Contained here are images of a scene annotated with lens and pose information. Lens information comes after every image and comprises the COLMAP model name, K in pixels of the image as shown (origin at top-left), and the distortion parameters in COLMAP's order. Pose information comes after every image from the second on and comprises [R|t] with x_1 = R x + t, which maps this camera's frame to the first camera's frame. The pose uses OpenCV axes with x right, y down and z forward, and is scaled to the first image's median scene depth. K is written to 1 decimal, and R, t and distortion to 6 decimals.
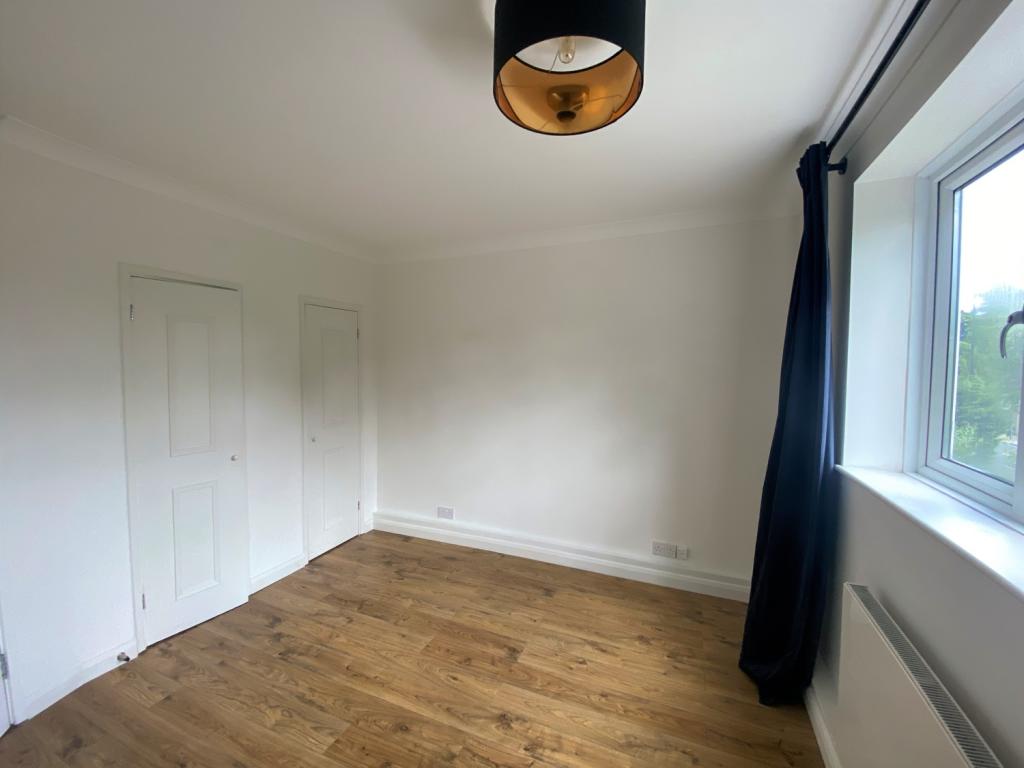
lens RADIAL K [[423.2, 0, 512.0], [0, 423.2, 384.0], [0, 0, 1]] dist [0.047476, -0.030550]
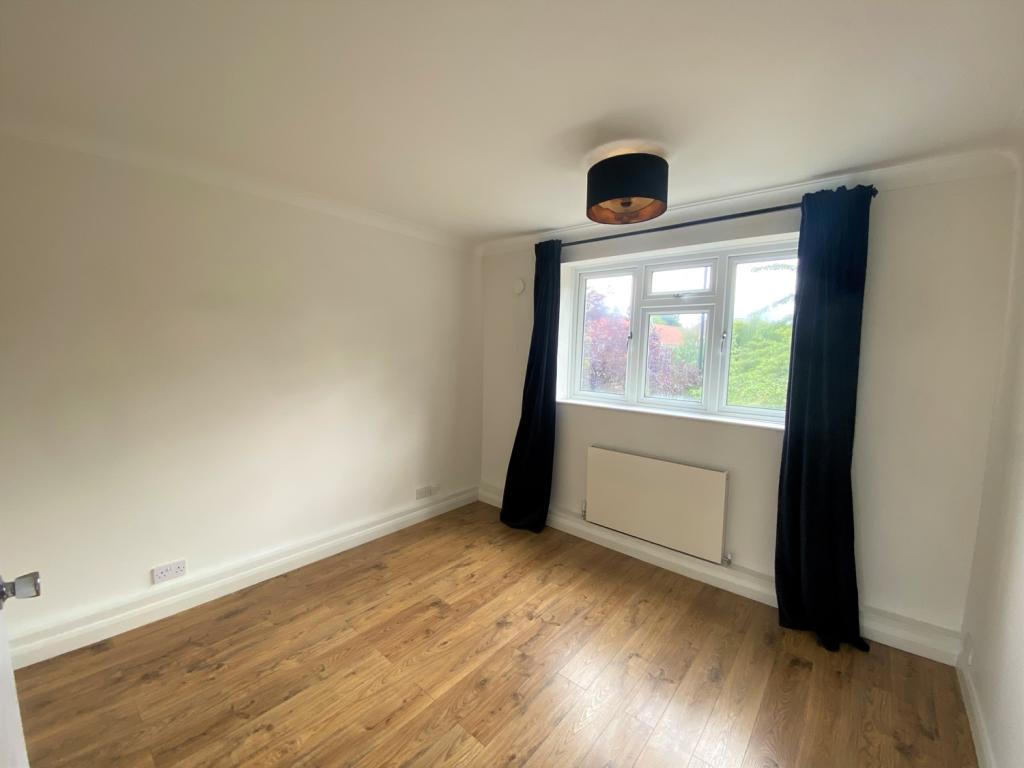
lens RADIAL K [[423.2, 0, 512.0], [0, 423.2, 384.0], [0, 0, 1]] dist [0.047476, -0.030550]
pose [[0.288617, -0.076610, 0.954375, -0.870625], [0.022678, 0.997061, 0.073178, -0.026166], [-0.957176, 0.000522, 0.289506, 0.438742]]
